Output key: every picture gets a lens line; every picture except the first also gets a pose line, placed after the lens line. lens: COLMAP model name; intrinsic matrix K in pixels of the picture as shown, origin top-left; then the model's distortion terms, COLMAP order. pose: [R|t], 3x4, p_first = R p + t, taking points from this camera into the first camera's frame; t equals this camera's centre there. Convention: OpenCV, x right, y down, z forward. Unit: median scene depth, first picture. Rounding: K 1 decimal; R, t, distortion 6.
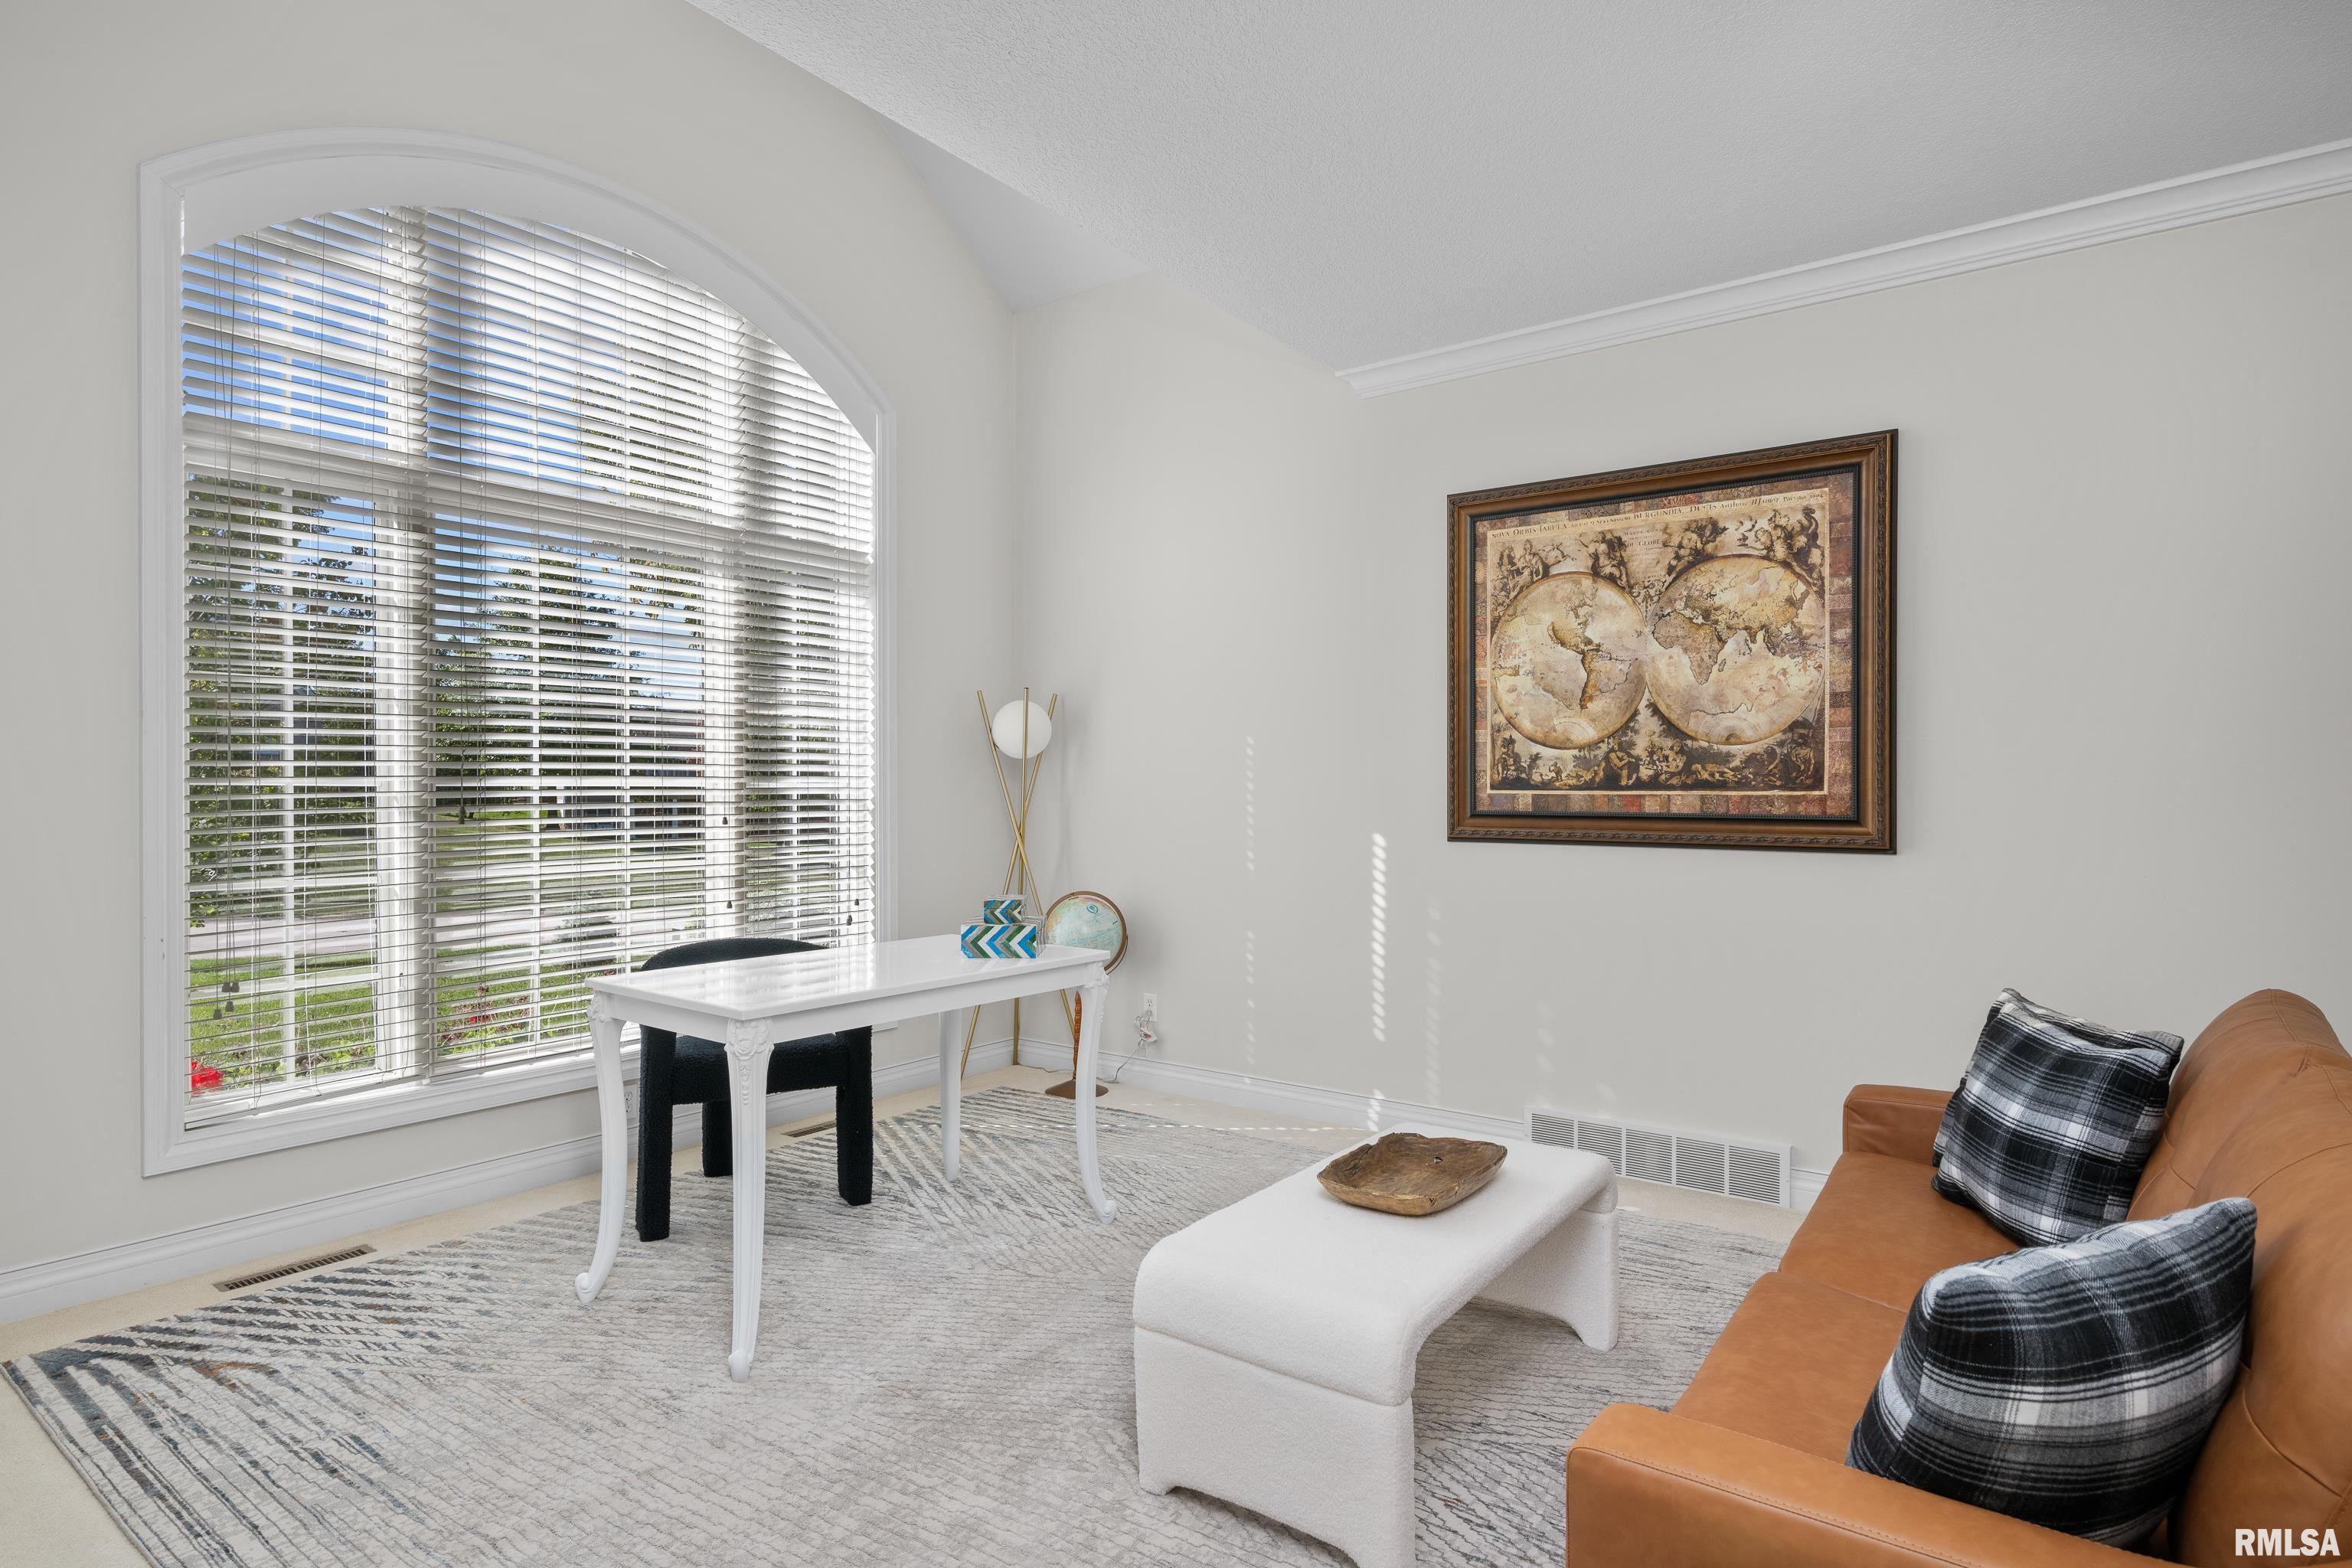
lens RADIAL K [[1206.7, 0, 1179.6], [0, 1206.7, 786.4], [0, 0, 1]] dist [0.000004, 0.001000]
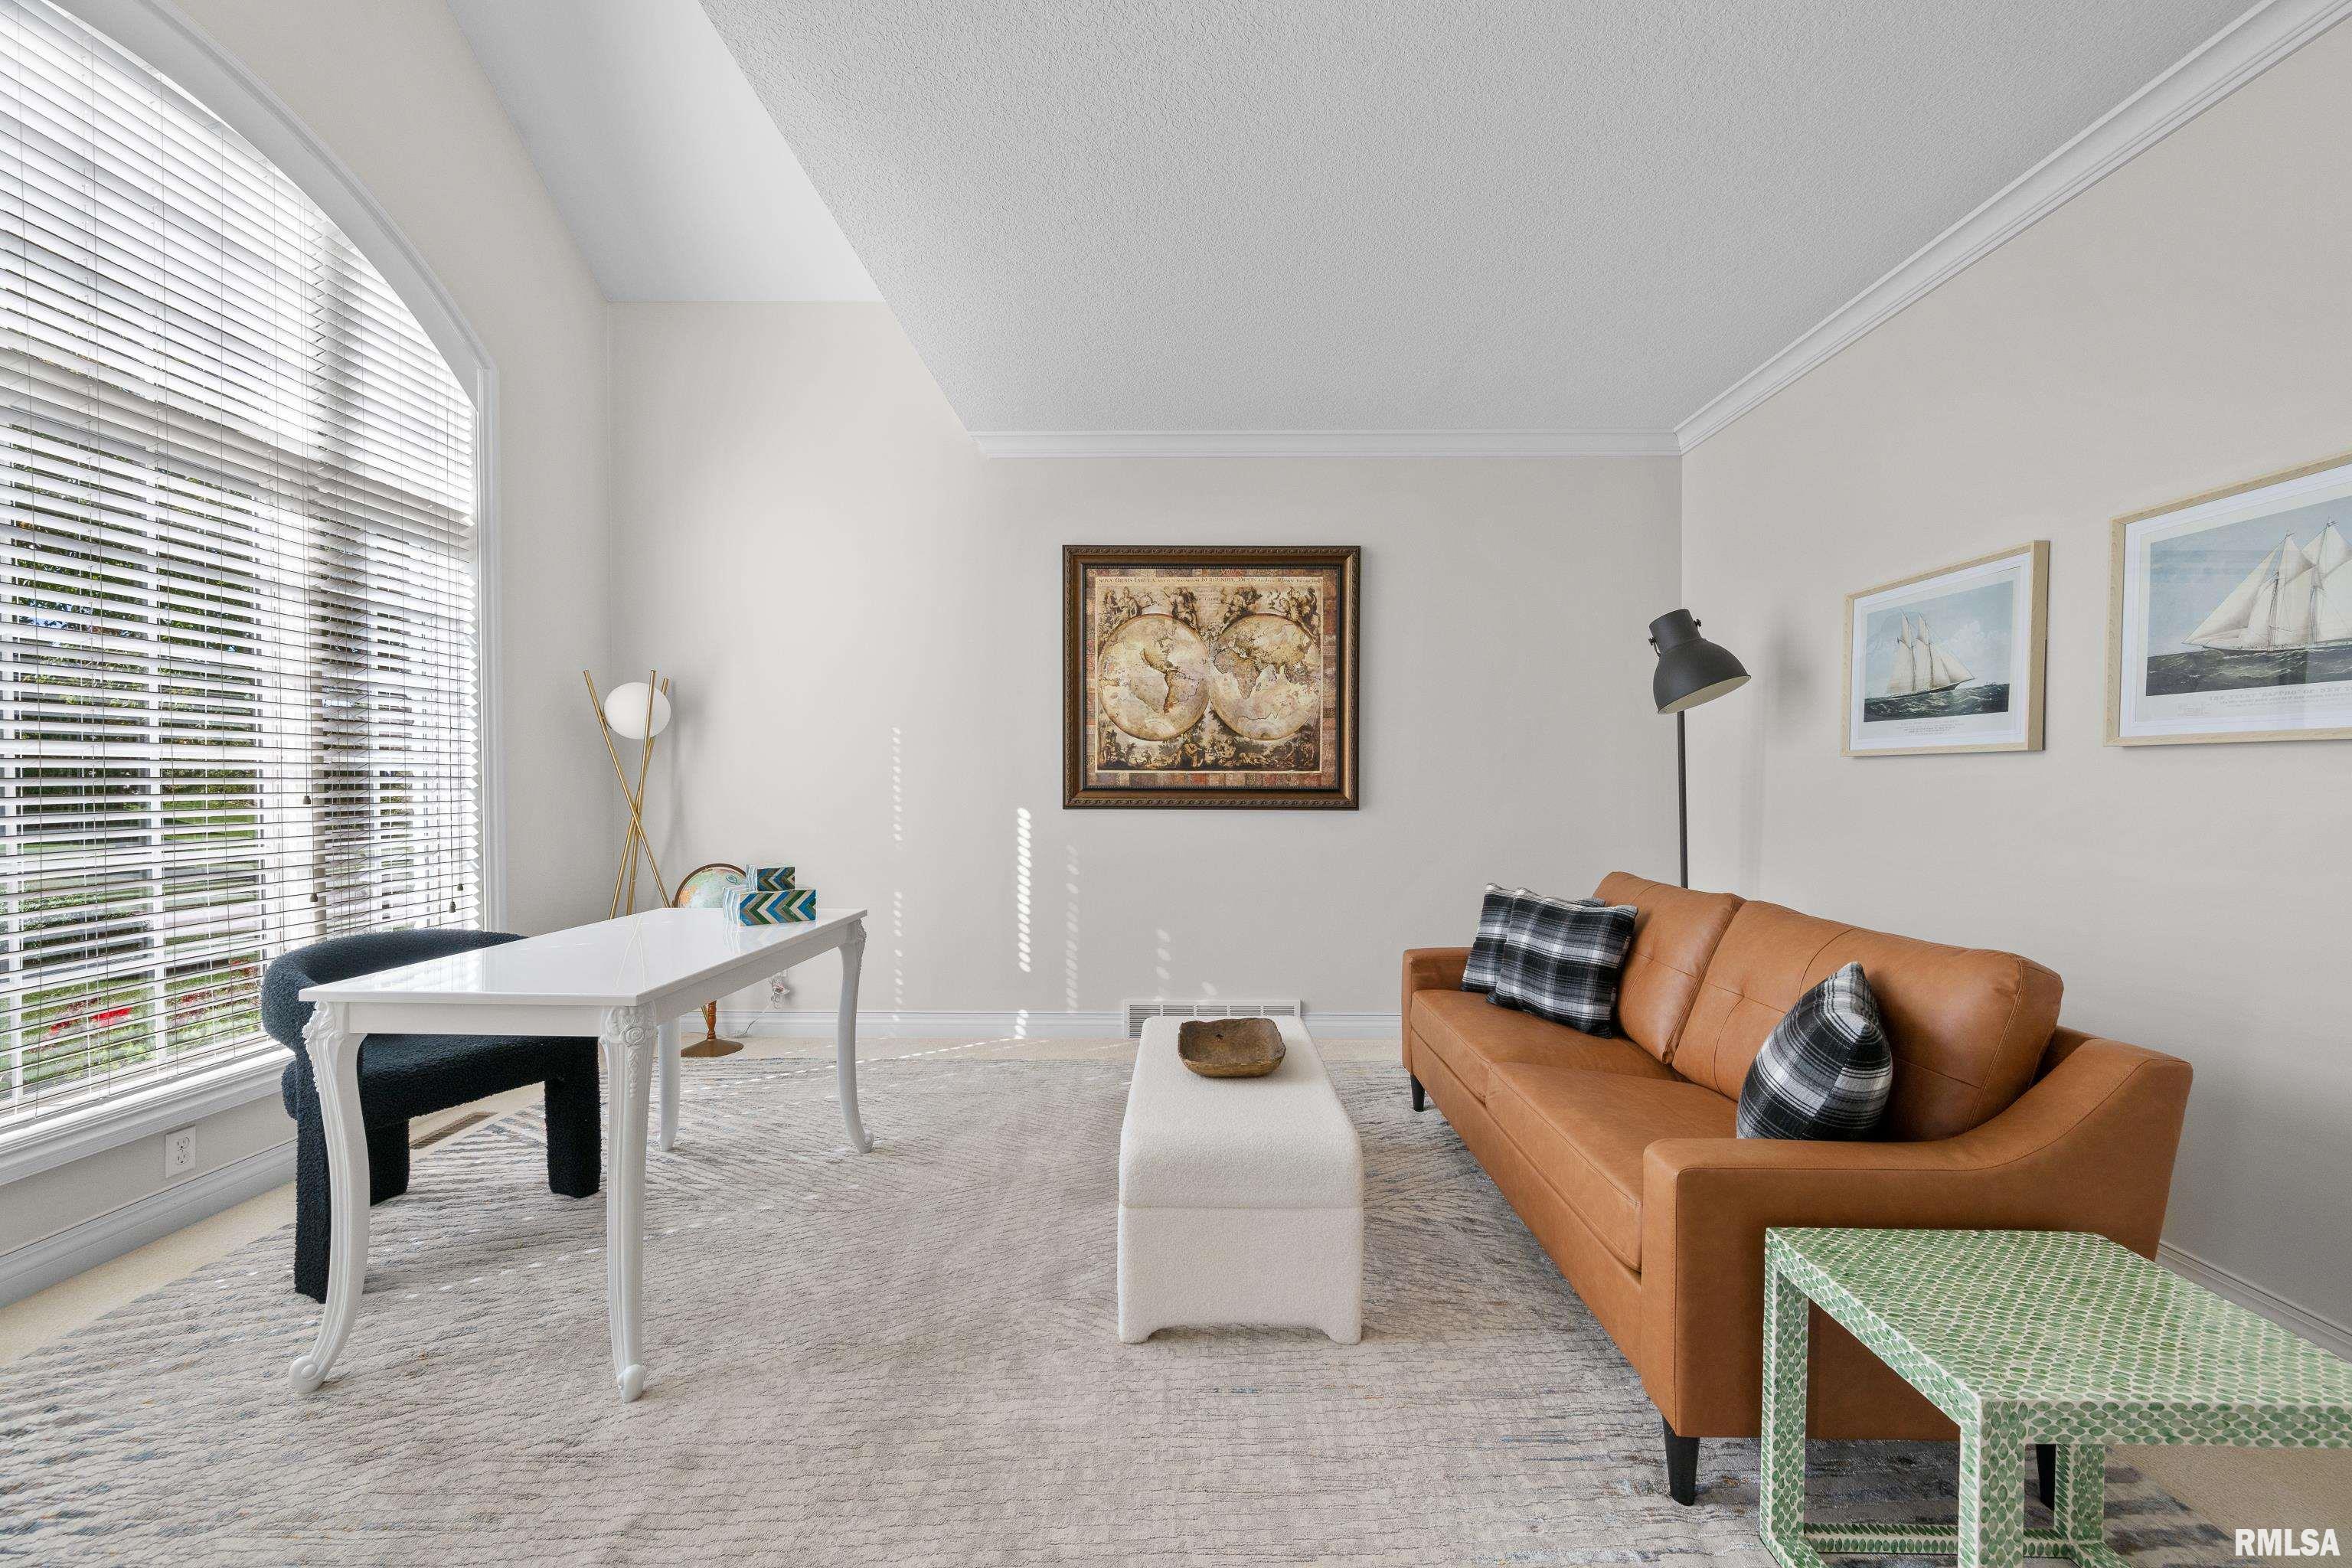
lens RADIAL K [[908.9, 0, 1175.3], [0, 908.9, 789.8], [0, 0, 1]] dist [0.000641, 0.000110]
pose [[0.816767, -0.004393, 0.576950, -0.260142], [-0.002419, 0.999936, 0.011037, 0.013625], [-0.576962, -0.010410, 0.816705, 0.126285]]
